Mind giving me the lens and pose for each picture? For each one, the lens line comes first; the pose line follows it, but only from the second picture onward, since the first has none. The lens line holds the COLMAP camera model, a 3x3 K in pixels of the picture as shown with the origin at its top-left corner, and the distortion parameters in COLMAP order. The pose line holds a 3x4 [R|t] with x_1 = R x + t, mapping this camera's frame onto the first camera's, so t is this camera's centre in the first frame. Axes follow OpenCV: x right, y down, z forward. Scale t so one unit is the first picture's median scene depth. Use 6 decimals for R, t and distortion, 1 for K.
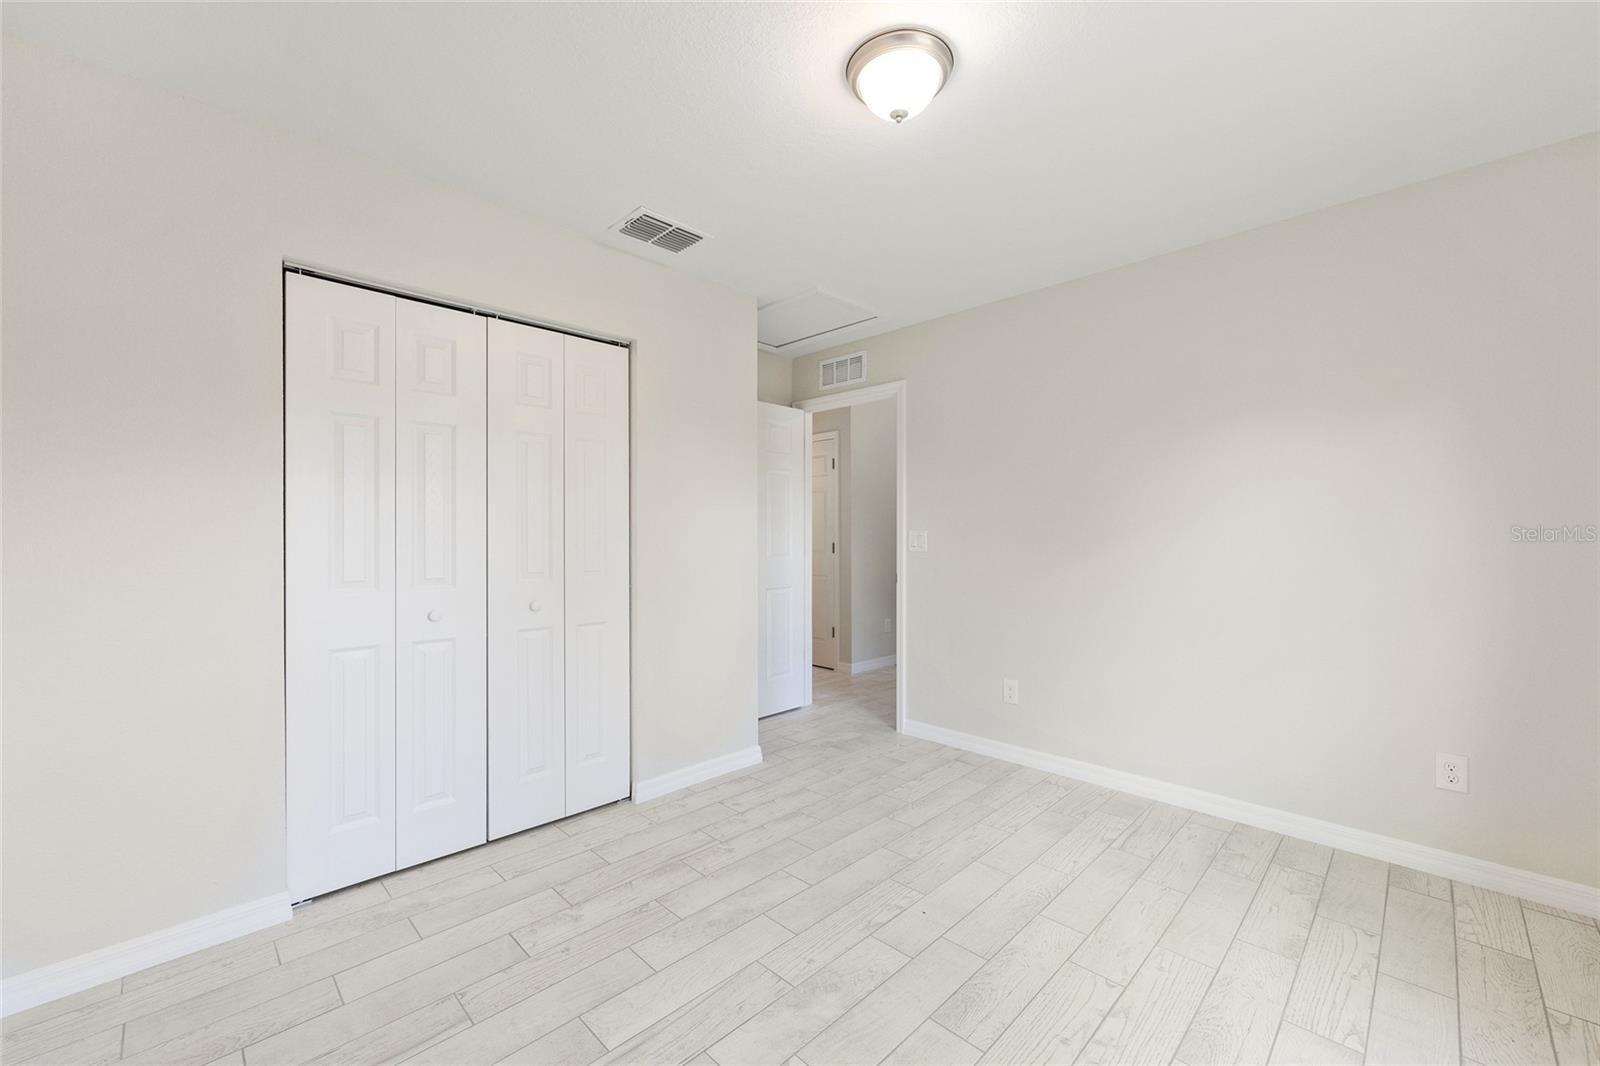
lens RADIAL K [[641.0, 0, 800.6], [0, 641.0, 537.3], [0, 0, 1]] dist [-0.000819, 0.000661]
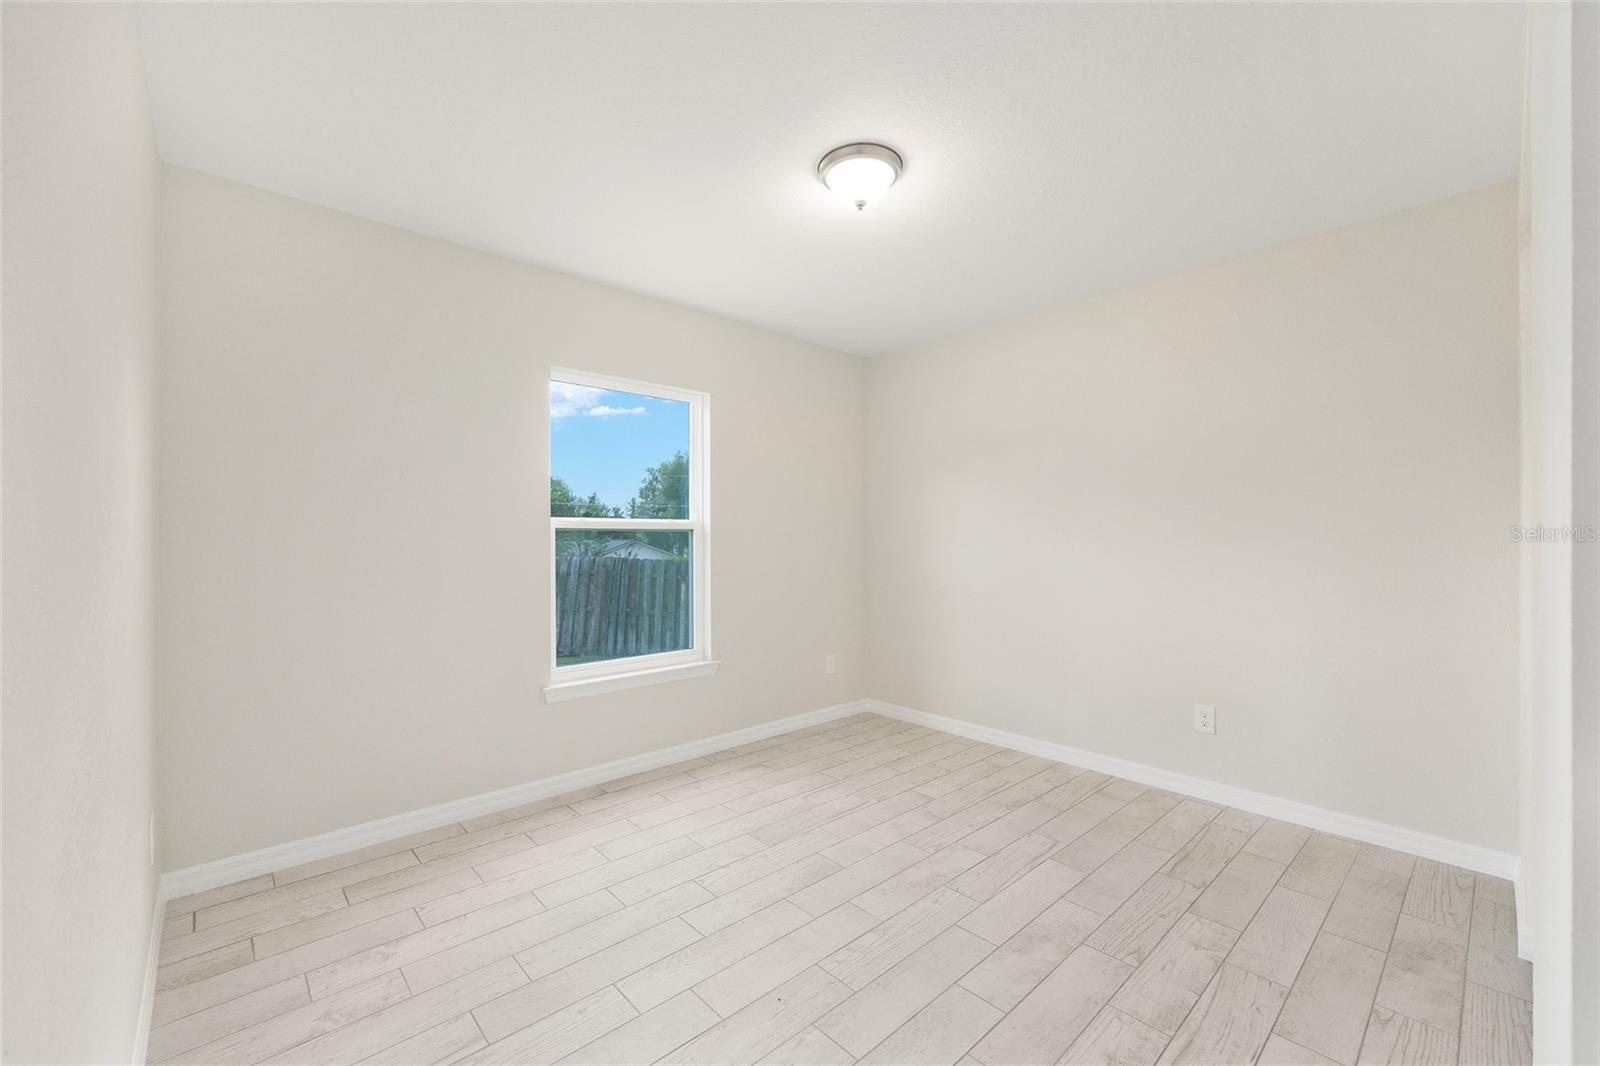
lens RADIAL K [[641.0, 0, 800.6], [0, 641.0, 537.3], [0, 0, 1]] dist [-0.000819, 0.000661]
pose [[-0.999008, 0.003550, 0.044383, 0.195190], [0.003469, 0.999992, -0.001896, -0.005306], [-0.044389, -0.001740, -0.999013, 2.047865]]
